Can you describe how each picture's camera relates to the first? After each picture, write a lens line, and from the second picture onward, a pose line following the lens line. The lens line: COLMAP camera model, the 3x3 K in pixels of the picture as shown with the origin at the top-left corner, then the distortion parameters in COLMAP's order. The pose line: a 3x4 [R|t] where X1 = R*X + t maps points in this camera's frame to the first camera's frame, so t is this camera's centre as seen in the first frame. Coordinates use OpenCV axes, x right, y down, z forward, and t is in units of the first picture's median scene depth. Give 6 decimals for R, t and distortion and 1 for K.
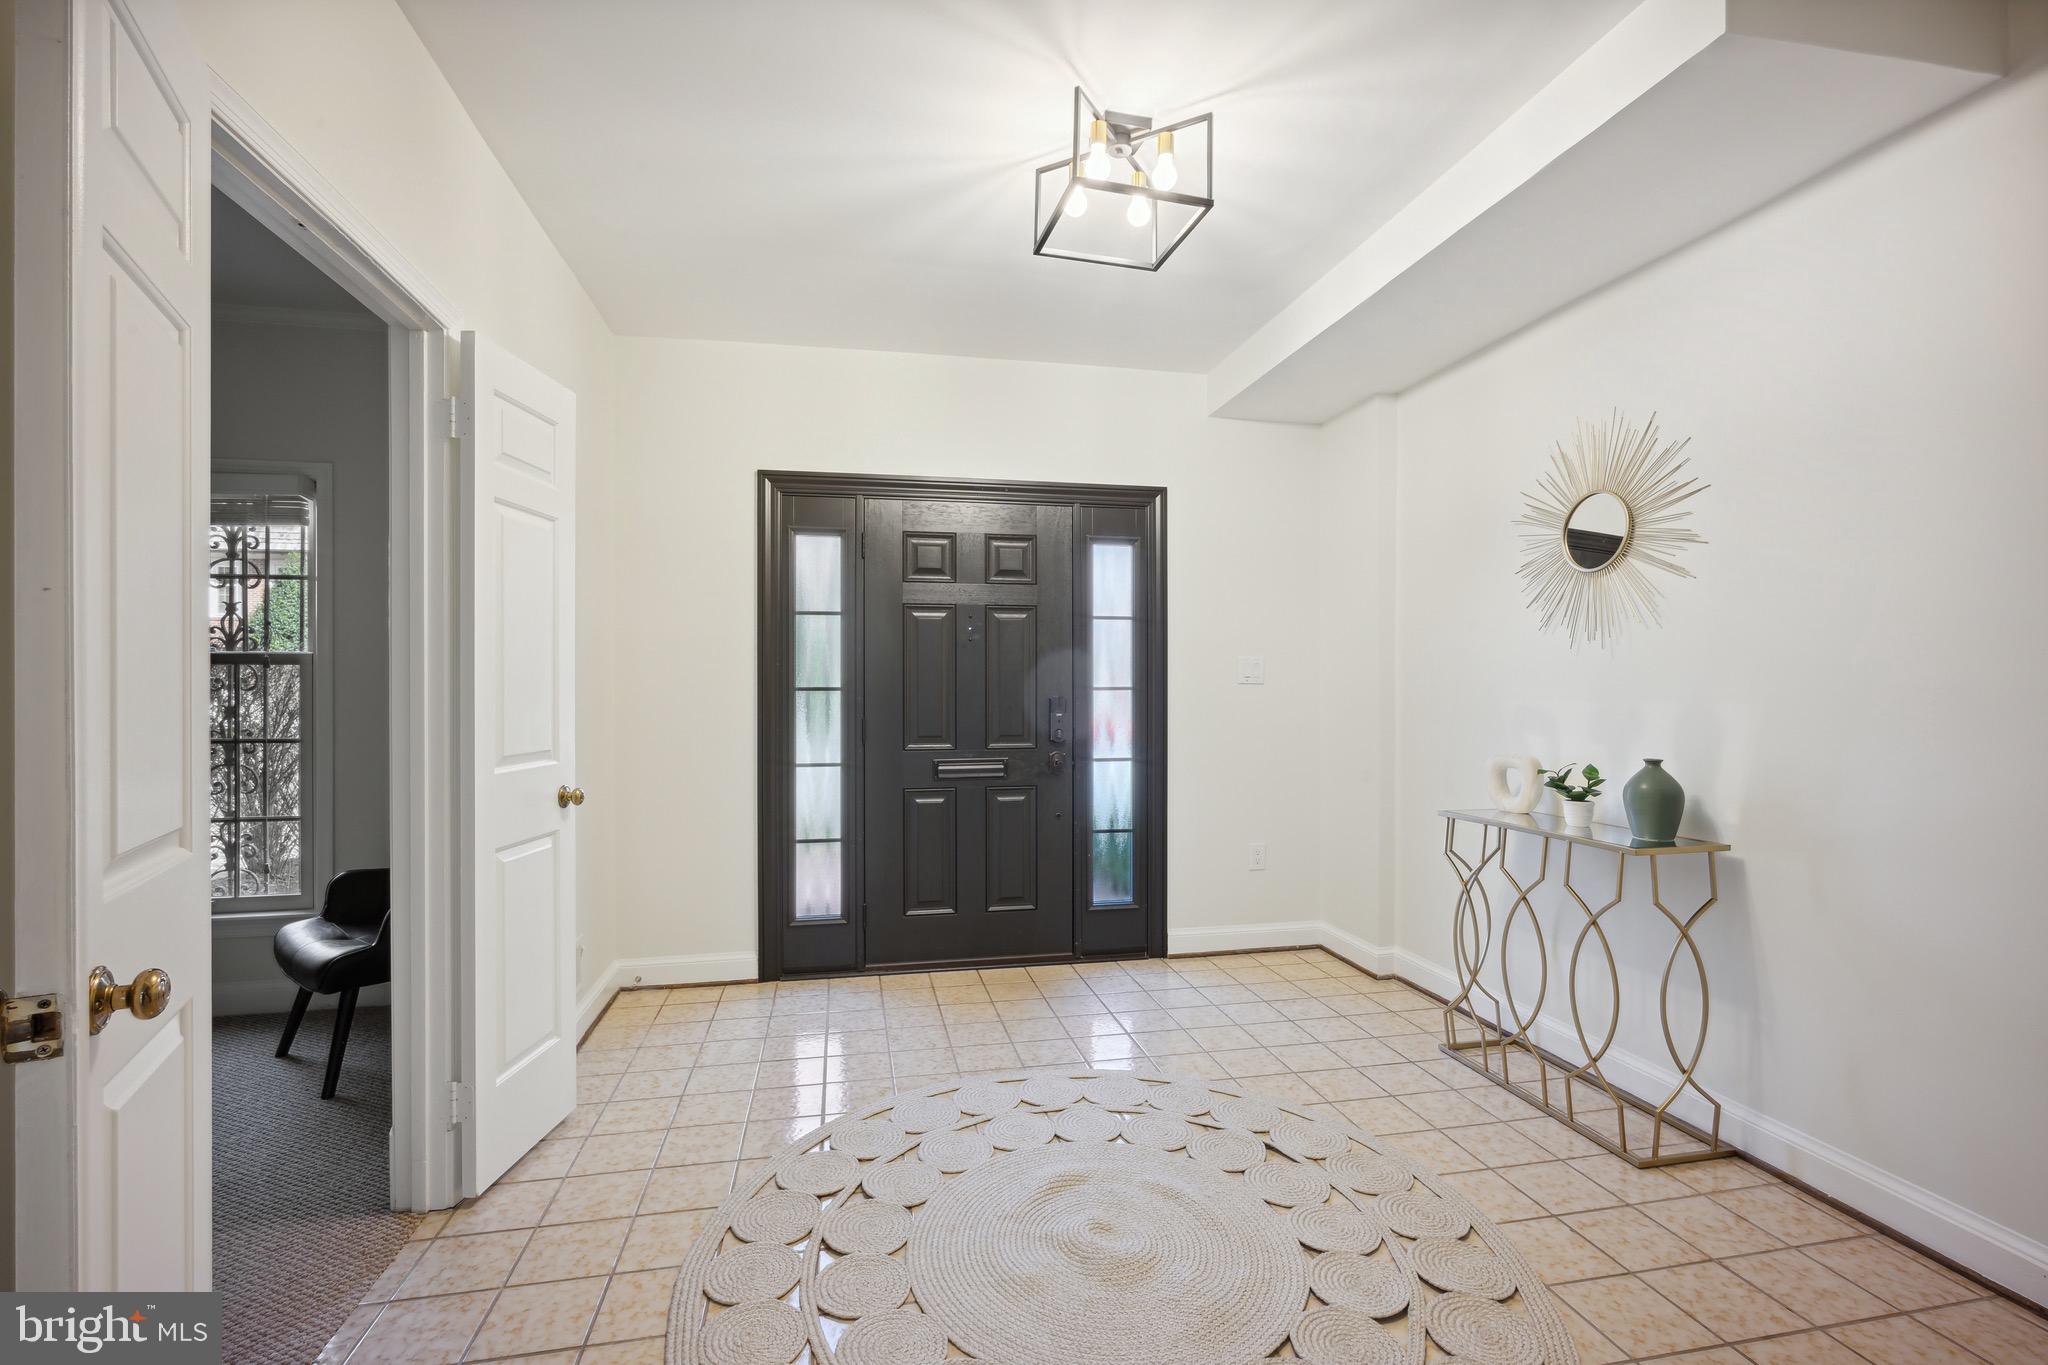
lens RADIAL K [[905.4, 0, 1040.7], [0, 905.4, 686.2], [0, 0, 1]] dist [-0.012773, 0.003217]
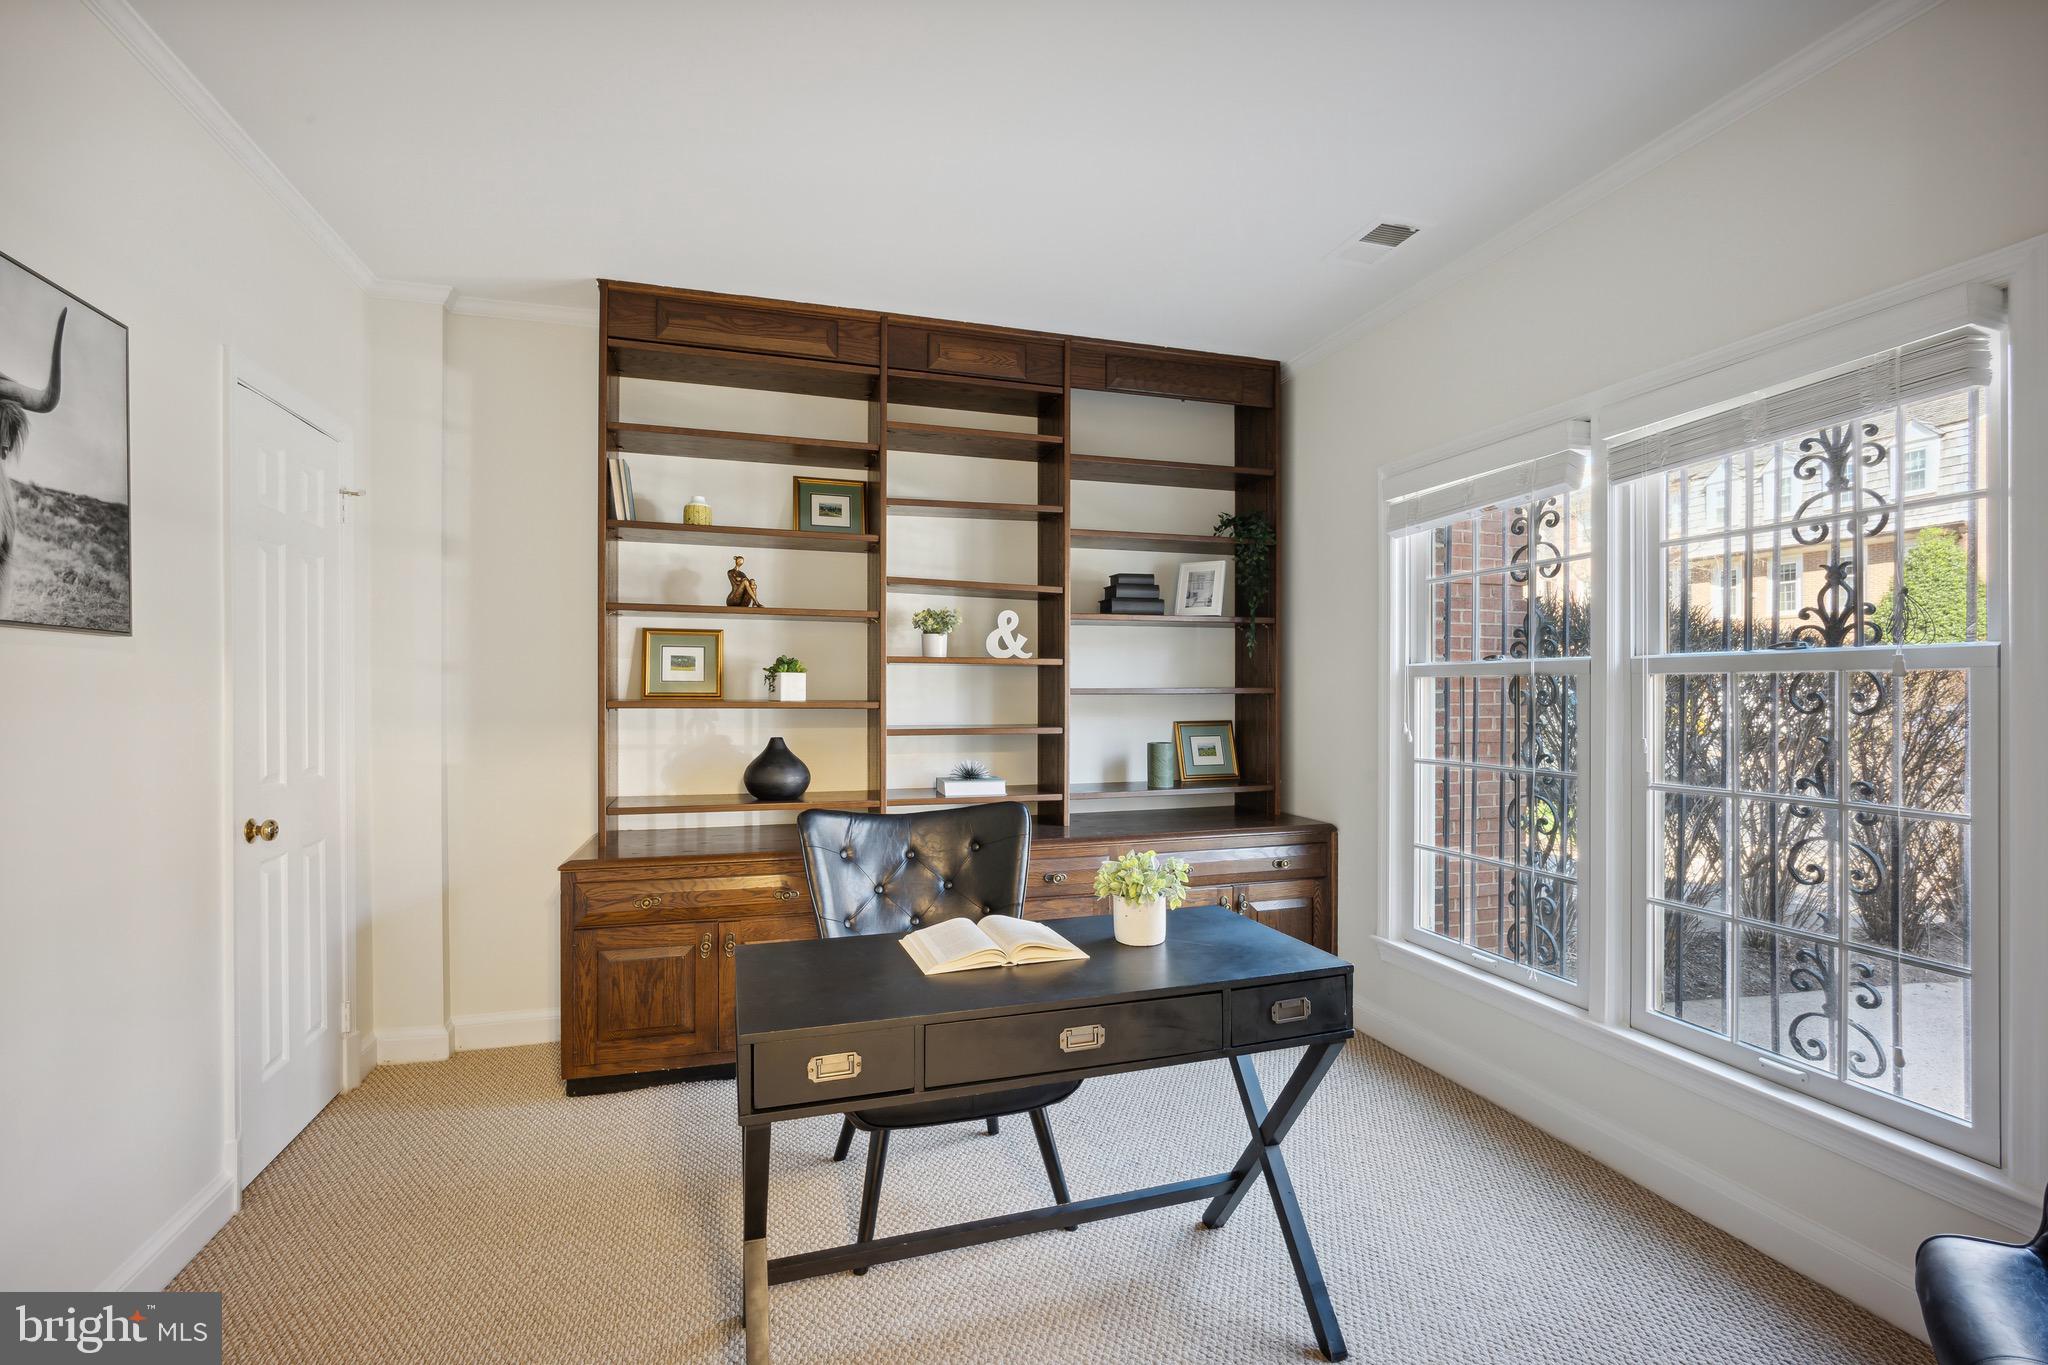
lens RADIAL K [[905.4, 0, 1037.2], [0, 905.4, 689.4], [0, 0, 1]] dist [-0.012773, 0.003217]
pose [[0.096810, 0.004195, -0.995294, -0.369400], [0.002494, 0.999987, 0.004457, -0.015568], [0.995300, -0.002914, 0.096798, 0.425502]]
